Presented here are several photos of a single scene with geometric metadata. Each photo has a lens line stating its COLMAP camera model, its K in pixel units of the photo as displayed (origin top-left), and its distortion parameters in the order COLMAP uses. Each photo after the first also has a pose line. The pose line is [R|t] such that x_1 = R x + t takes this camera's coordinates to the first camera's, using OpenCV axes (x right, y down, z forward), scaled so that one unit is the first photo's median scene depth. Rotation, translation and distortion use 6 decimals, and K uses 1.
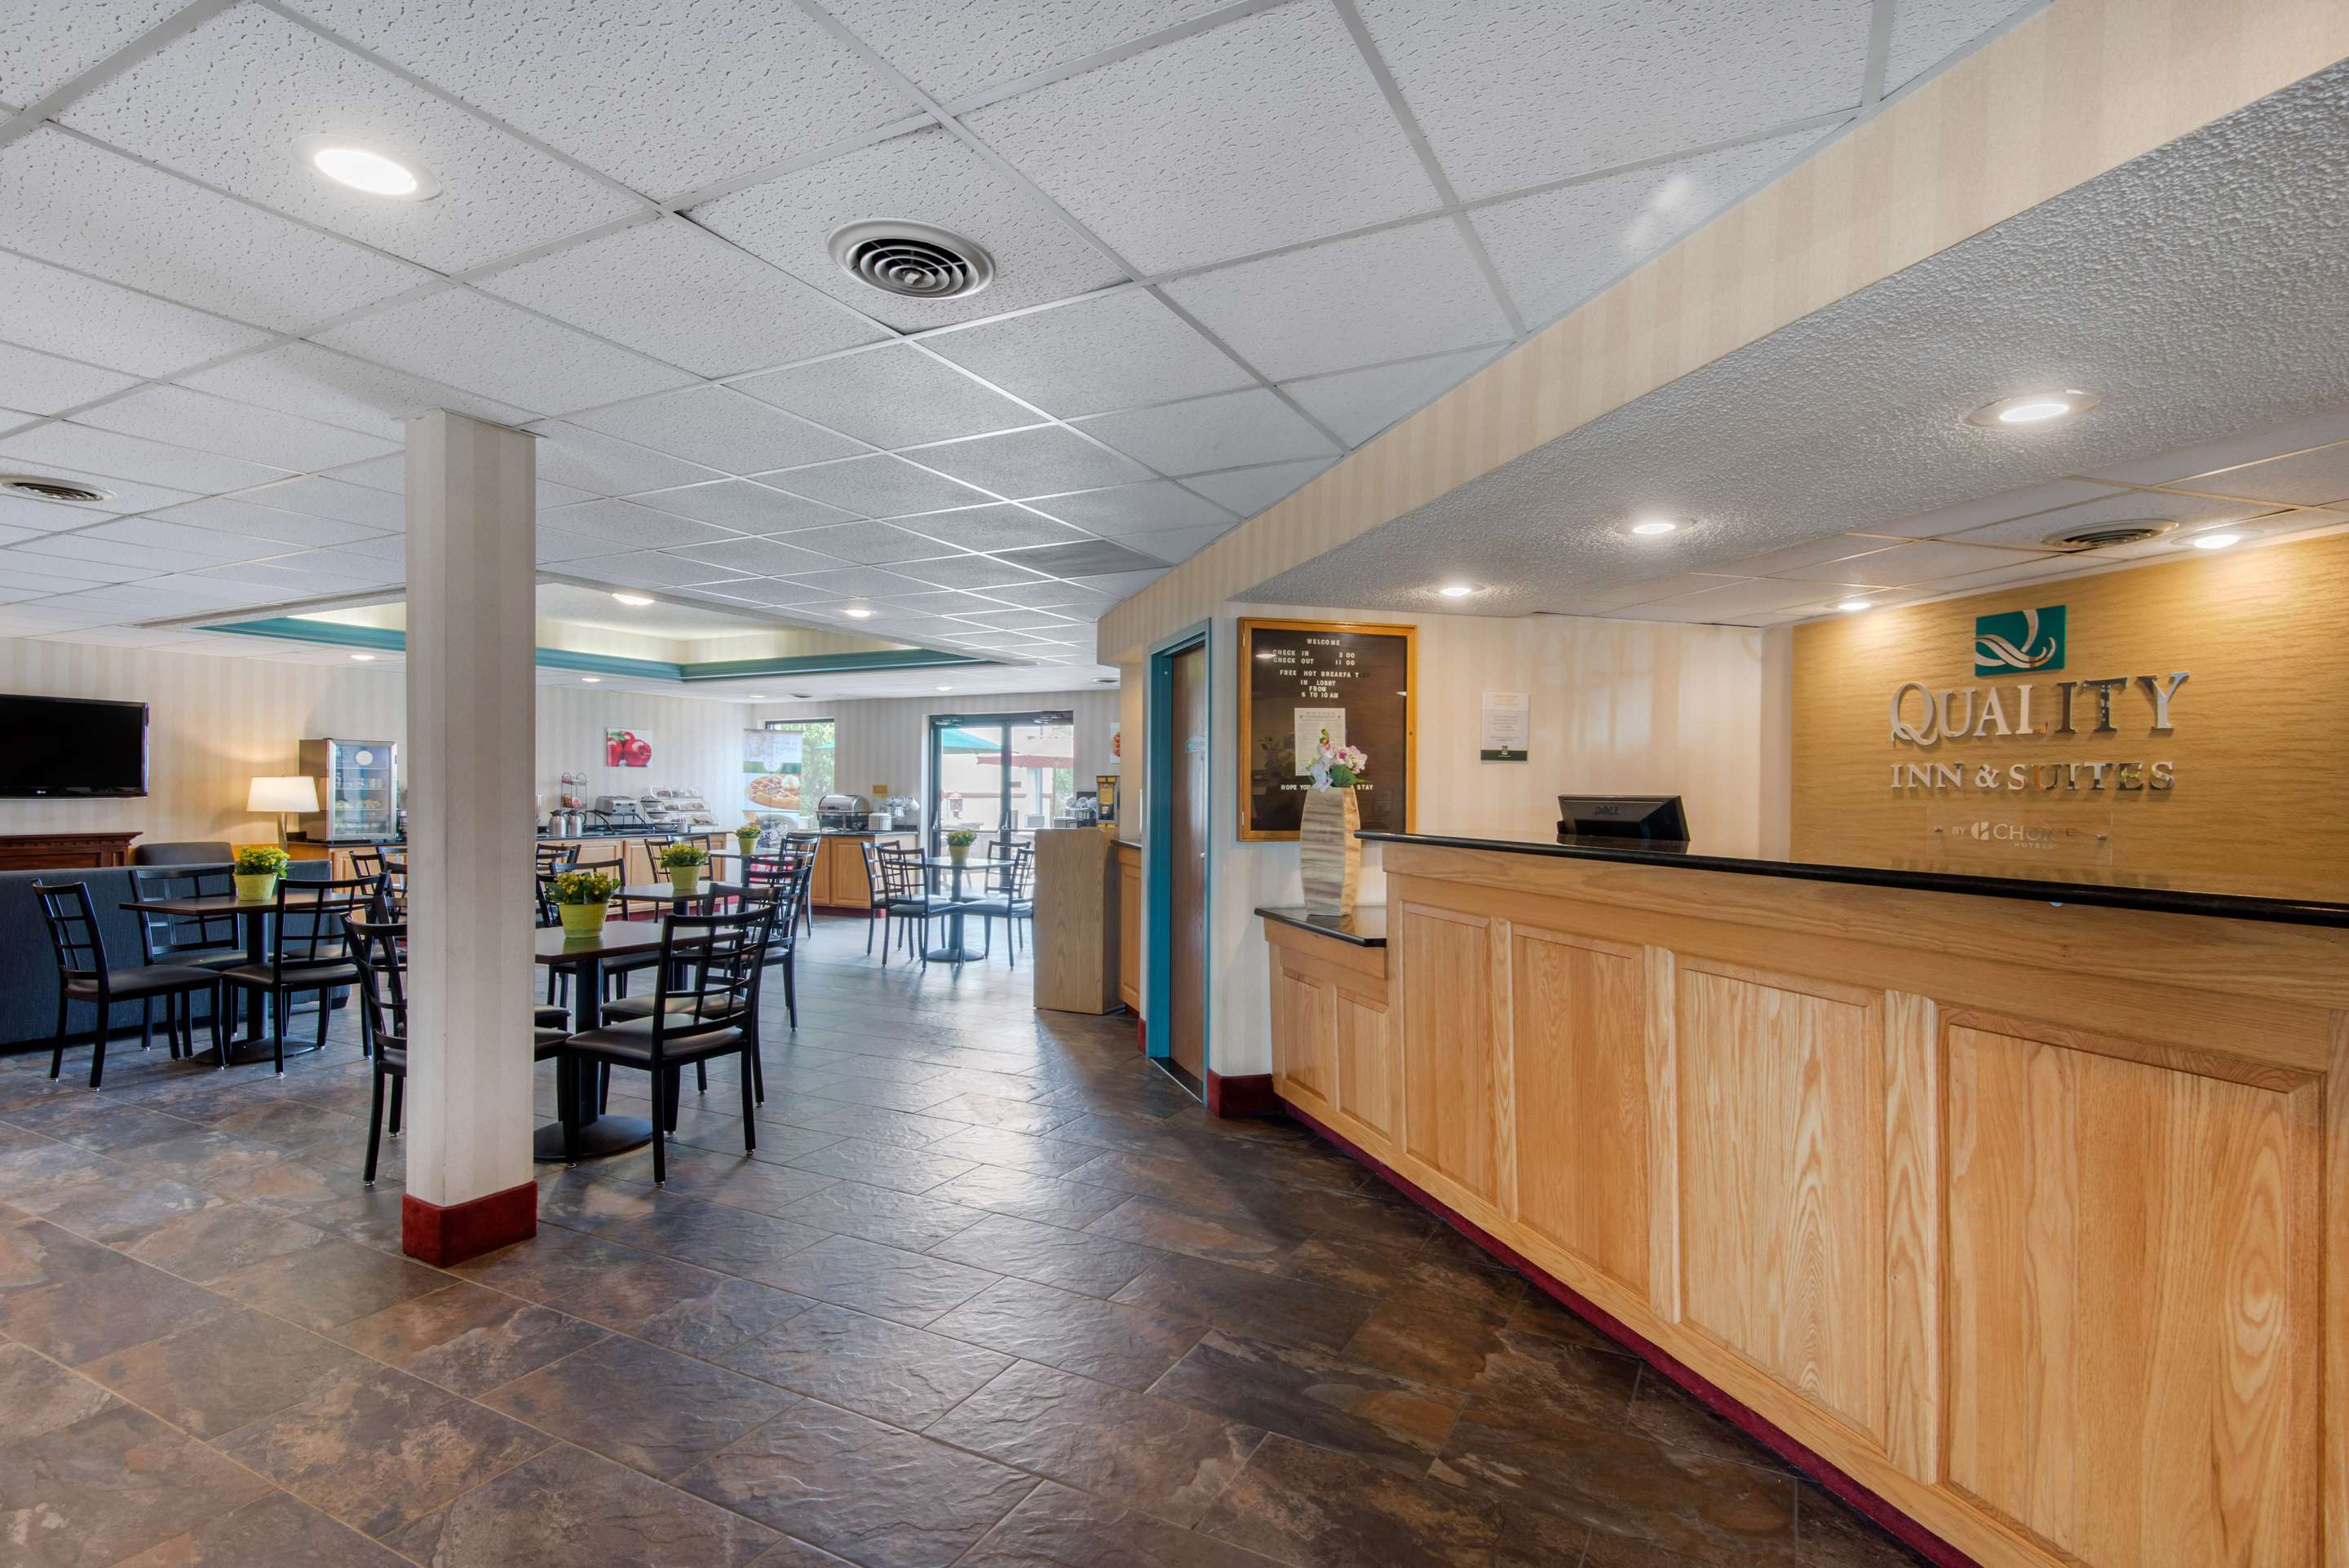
lens RADIAL K [[1066.9, 0, 1125.1], [0, 1066.9, 794.4], [0, 0, 1]] dist [0.019312, -0.013519]
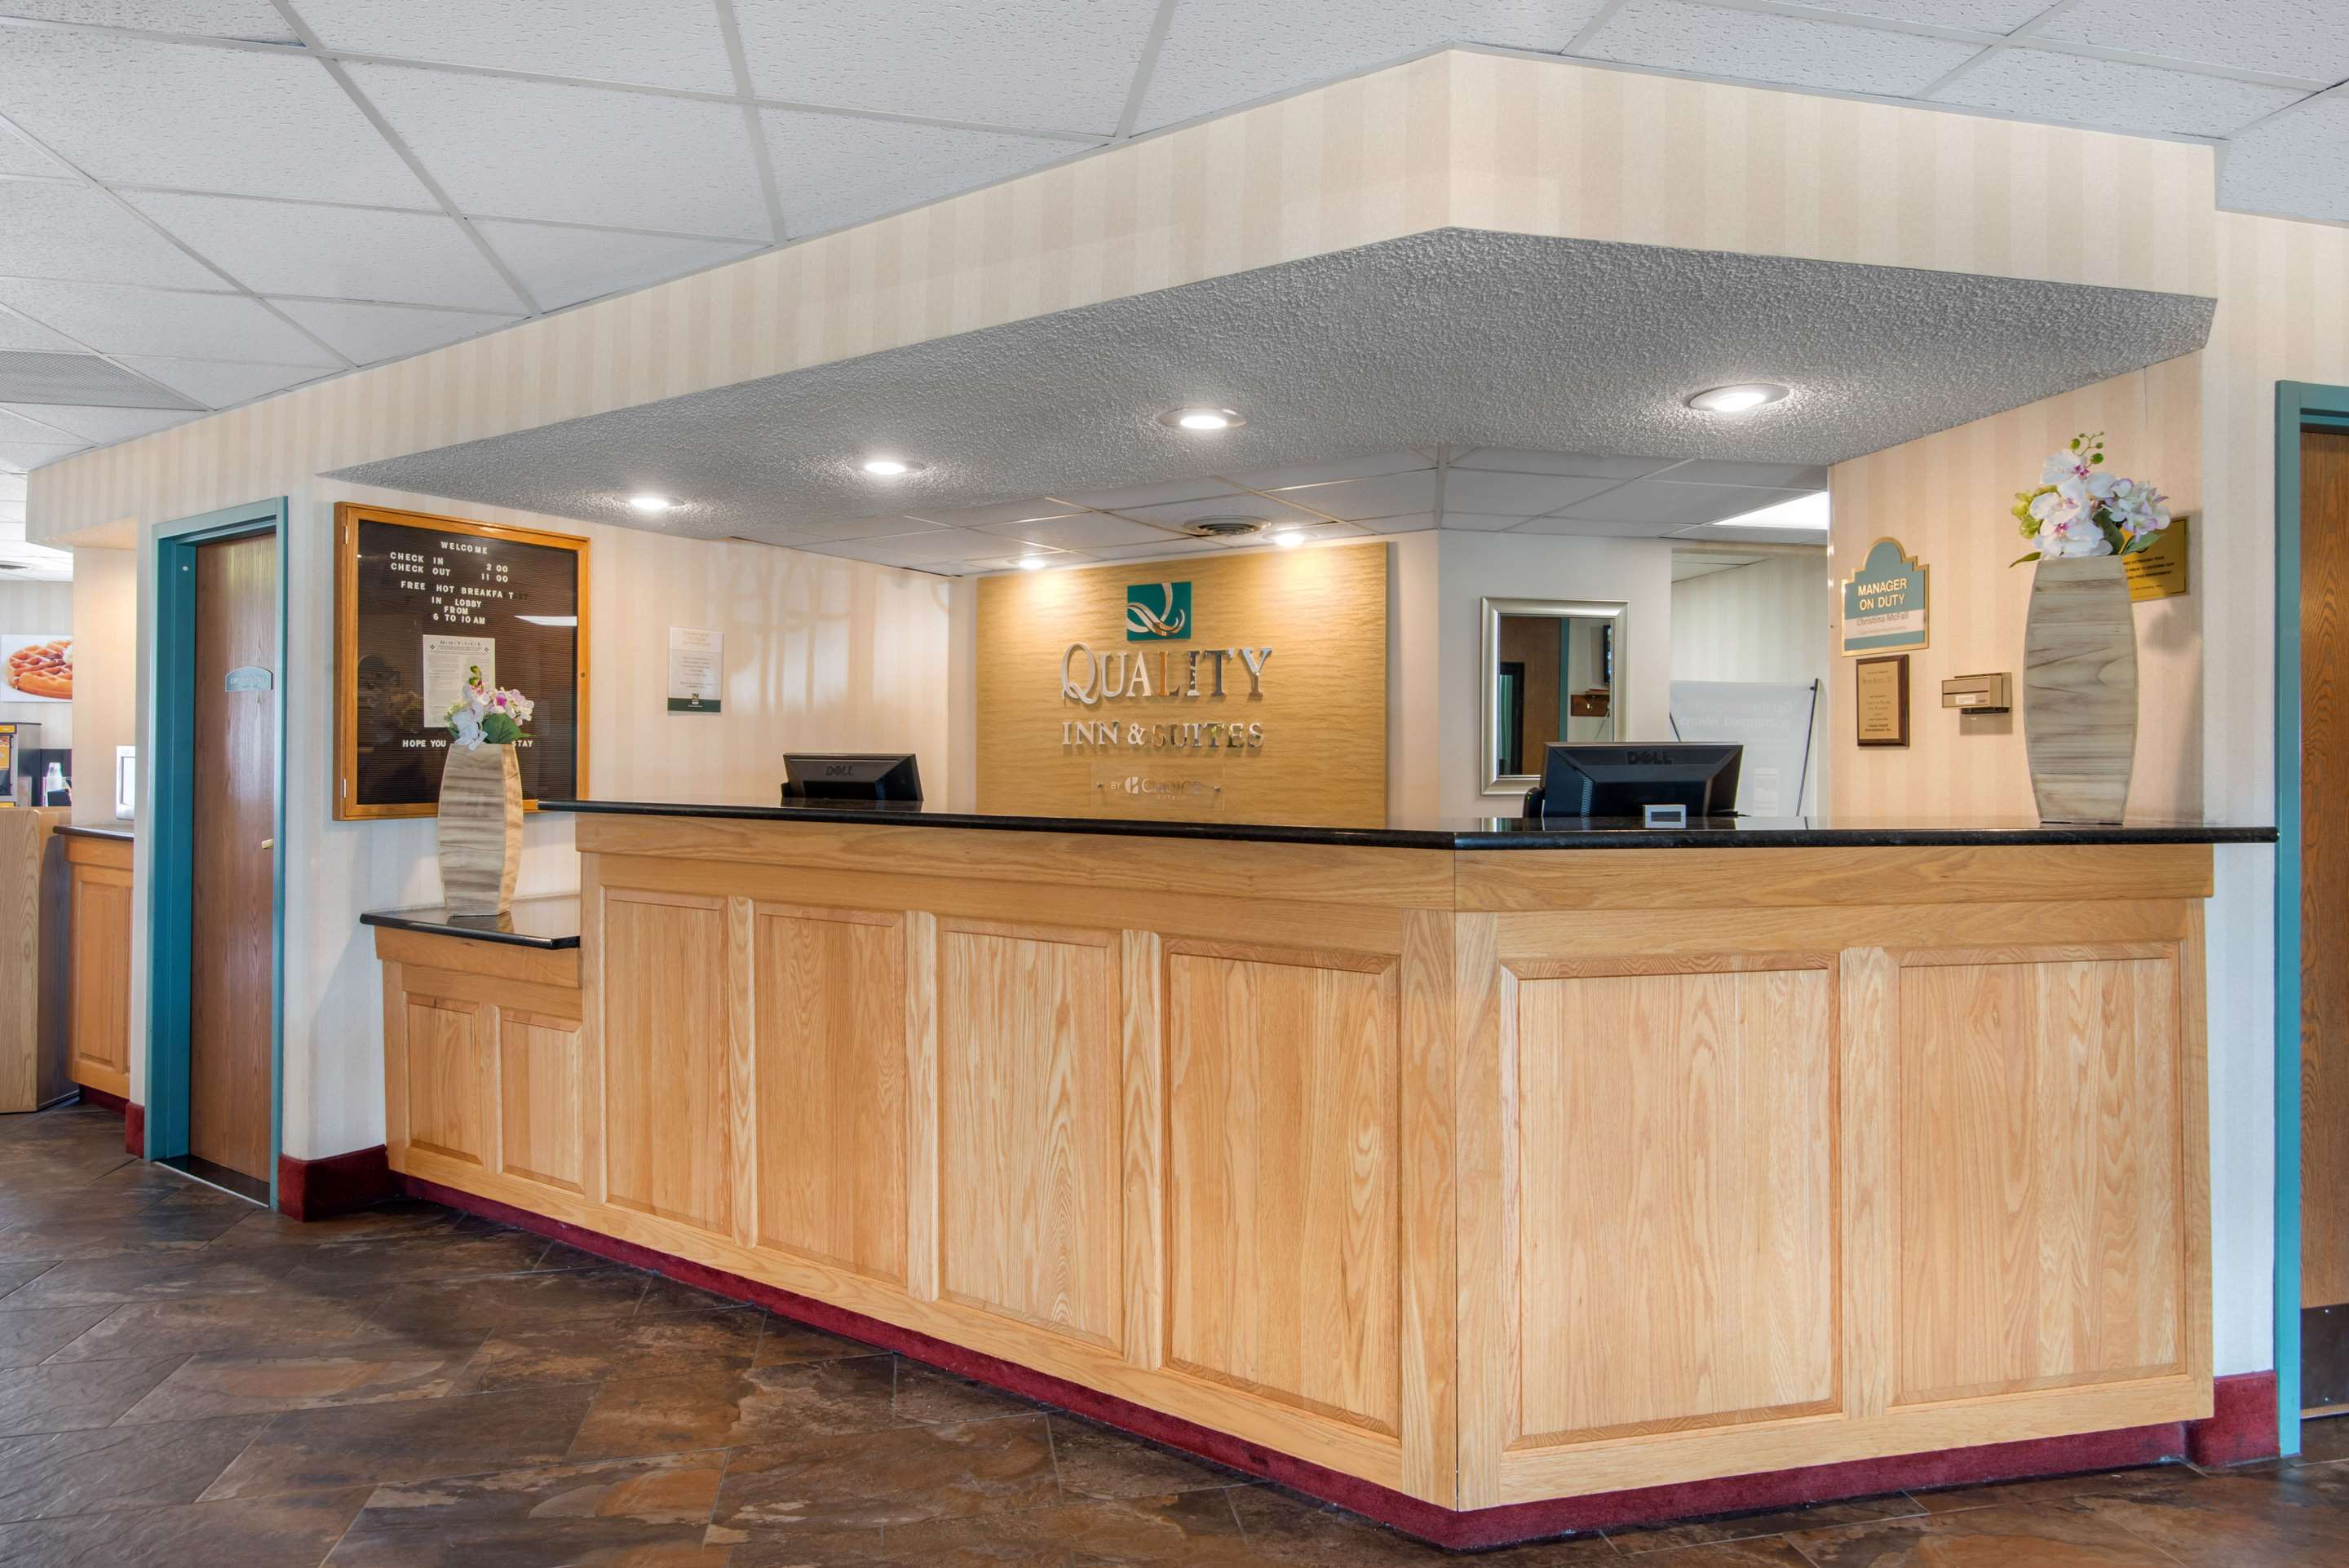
lens RADIAL K [[1340.4, 0, 1182.4], [0, 1340.4, 722.2], [0, 0, 1]] dist [0.004724, -0.016451]
pose [[0.742491, 0.012762, 0.669734, -0.121703], [0.001832, 0.999776, -0.021082, -0.001609], [-0.669853, 0.016880, 0.742302, -0.048221]]
